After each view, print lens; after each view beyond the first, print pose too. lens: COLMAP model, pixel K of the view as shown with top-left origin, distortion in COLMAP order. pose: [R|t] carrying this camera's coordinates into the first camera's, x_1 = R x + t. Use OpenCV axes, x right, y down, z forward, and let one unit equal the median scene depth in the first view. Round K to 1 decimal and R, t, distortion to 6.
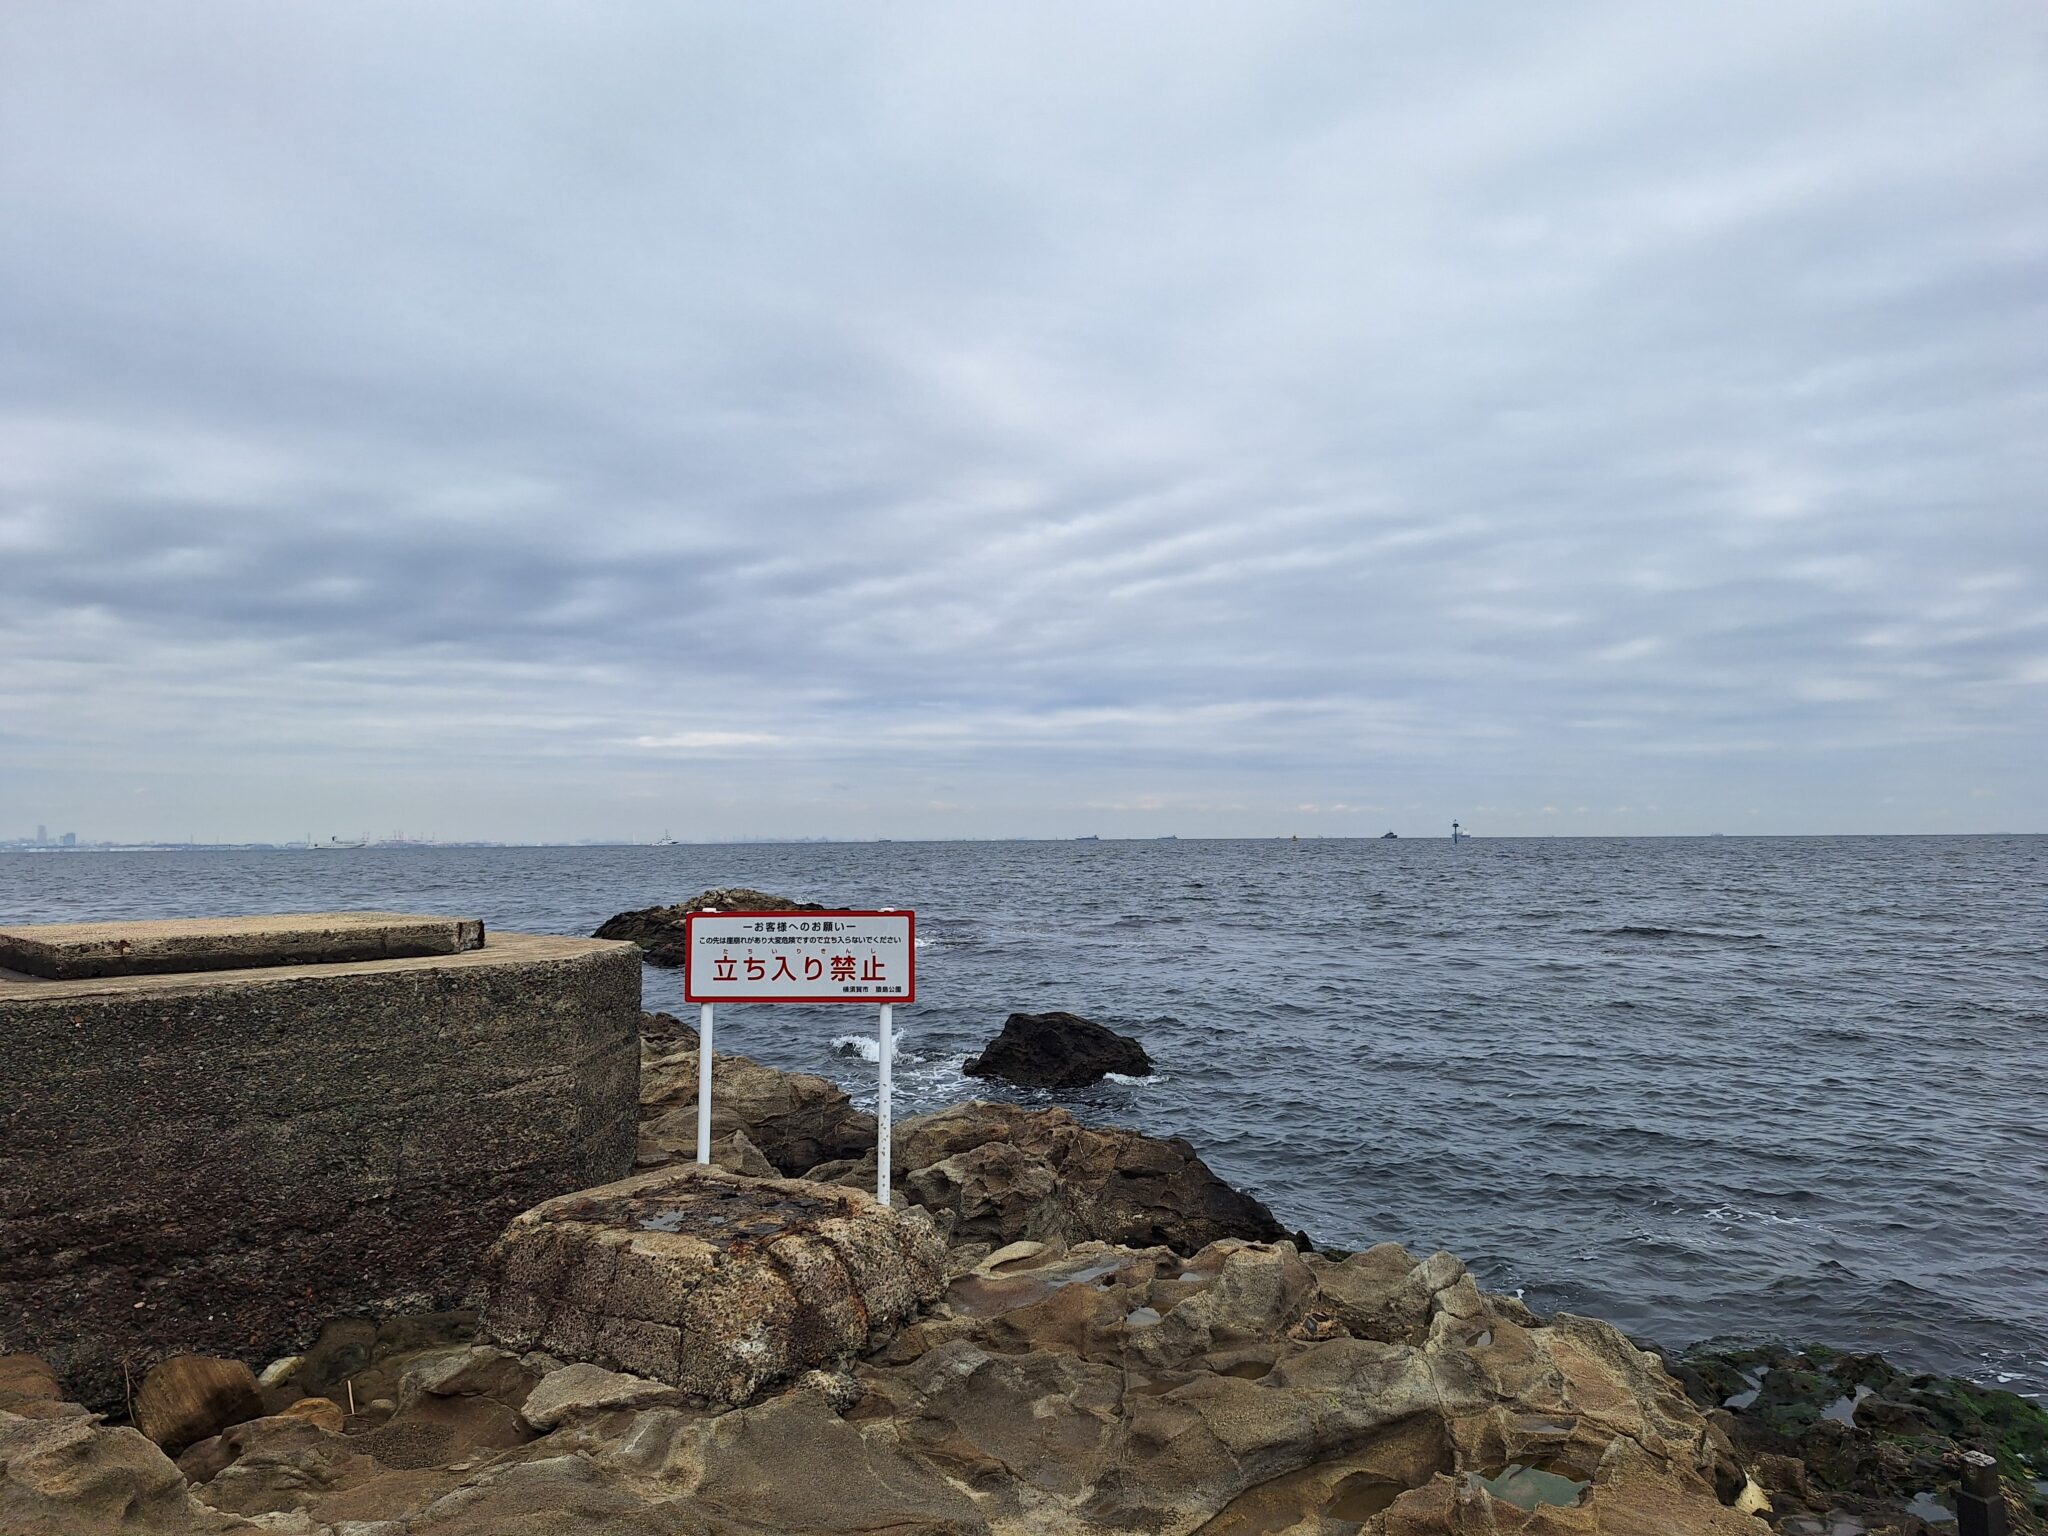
lens RADIAL K [[1476.3, 0, 1024.0], [0, 1476.3, 768.0], [0, 0, 1]] dist [0.072324, -0.058319]
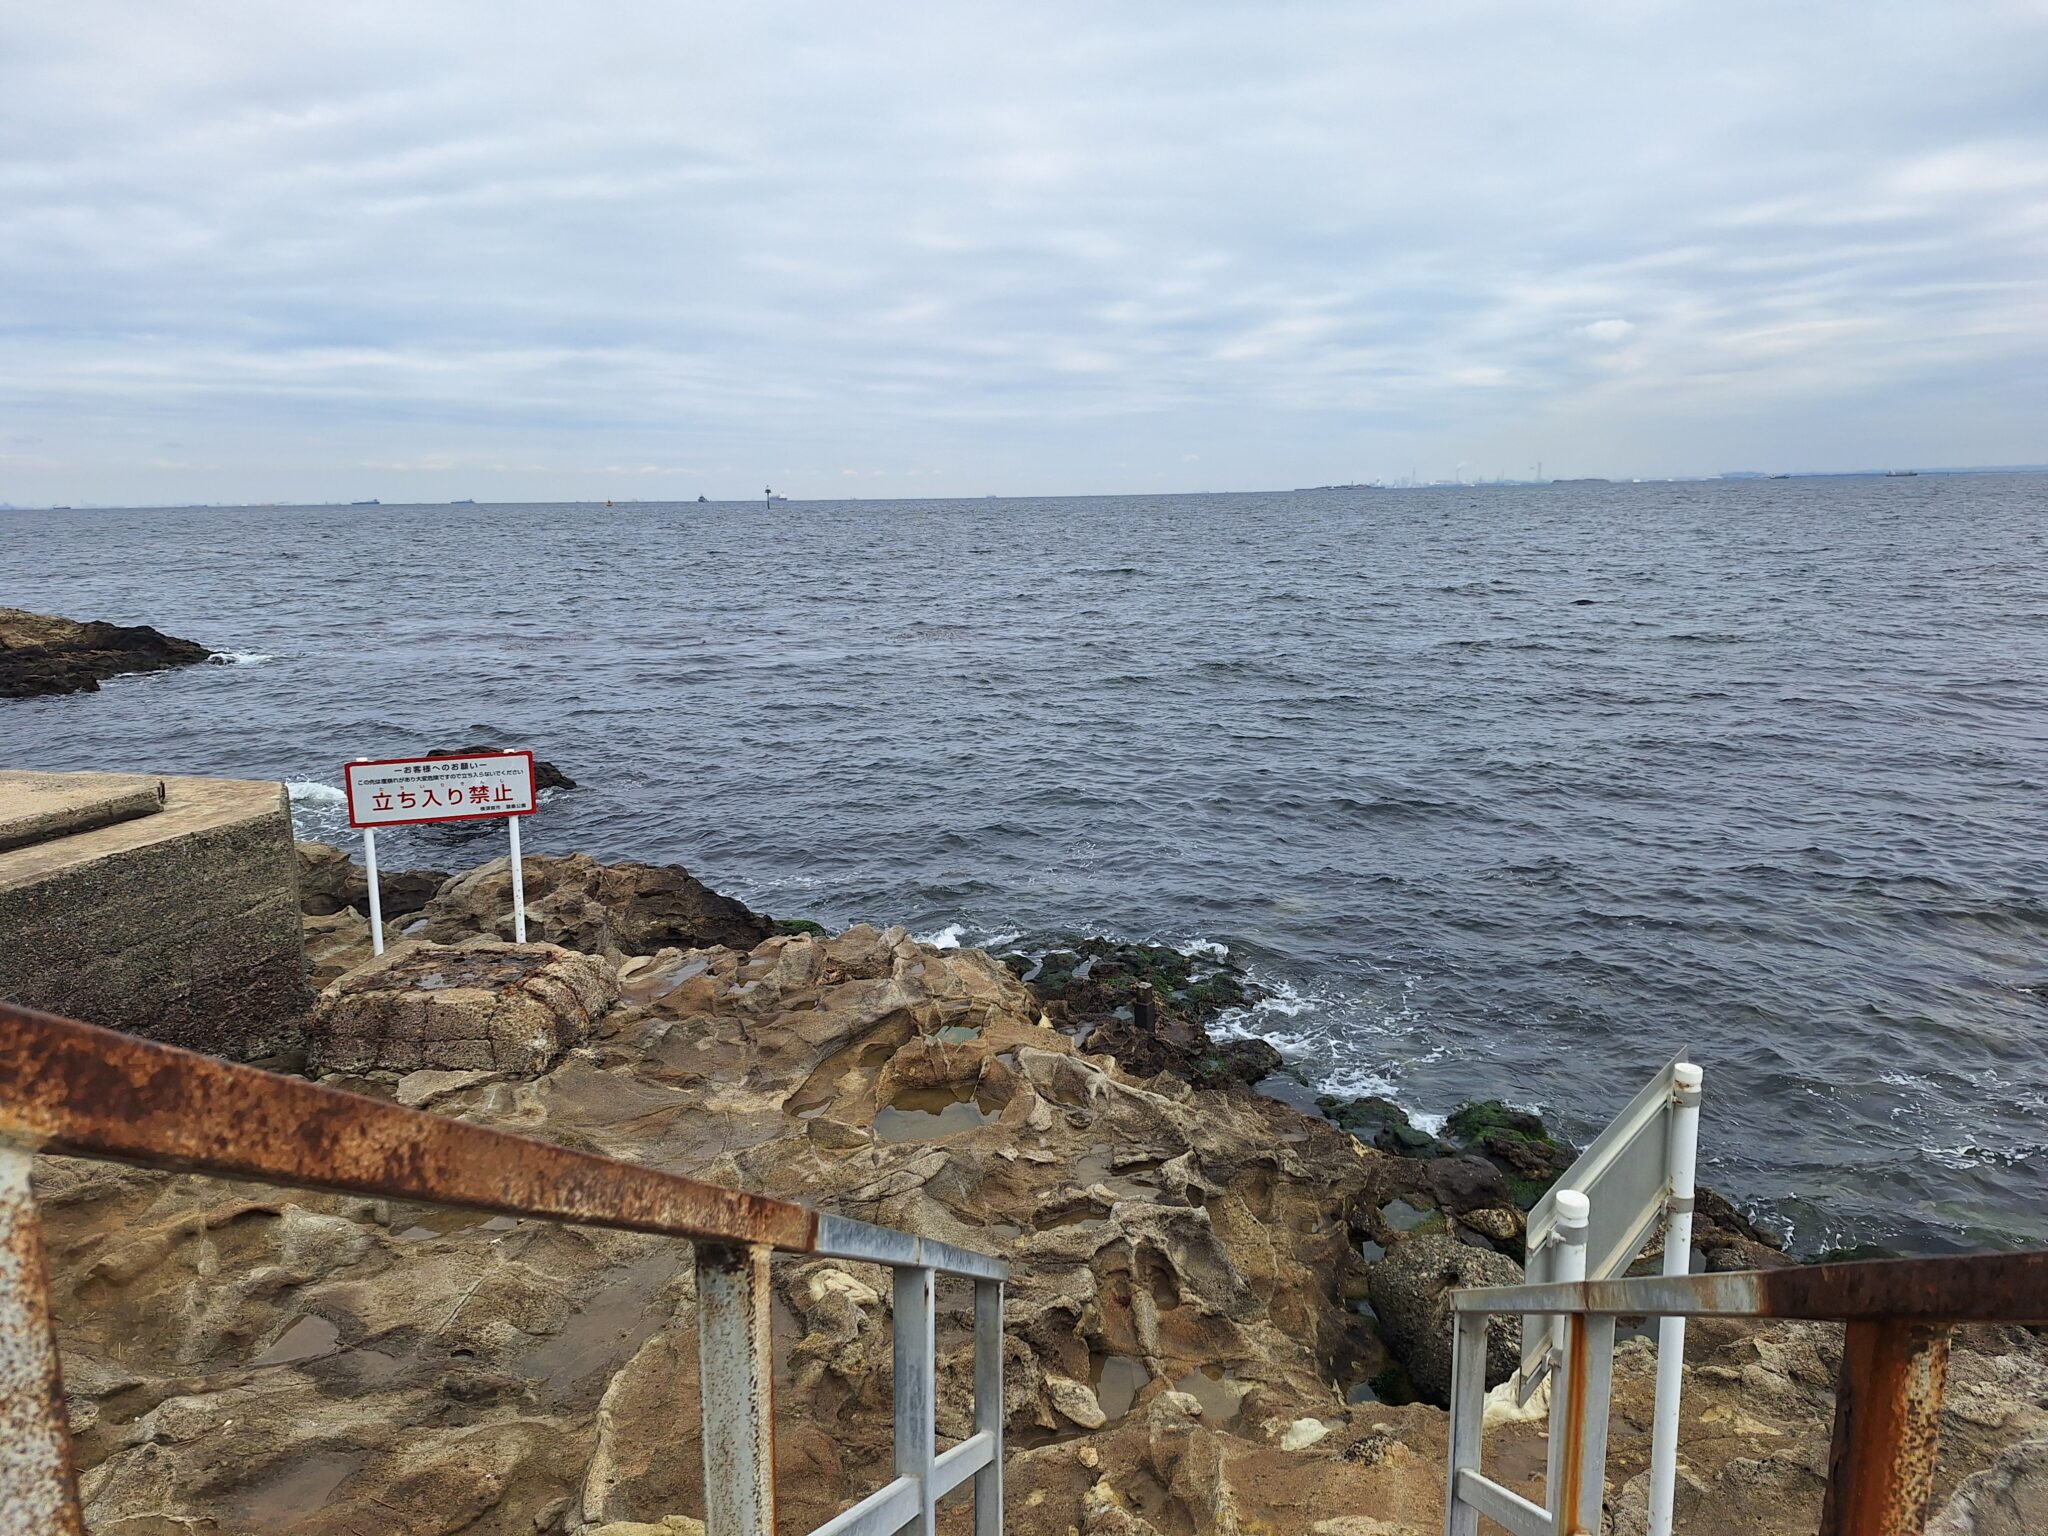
lens RADIAL K [[1452.3, 0, 1024.0], [0, 1452.3, 768.0], [0, 0, 1]] dist [0.211360, -0.355966]
pose [[0.897218, -0.091480, 0.432009, -0.346265], [-0.008748, 0.974432, 0.224510, -0.276744], [-0.441502, -0.205214, 0.873478, -0.606176]]
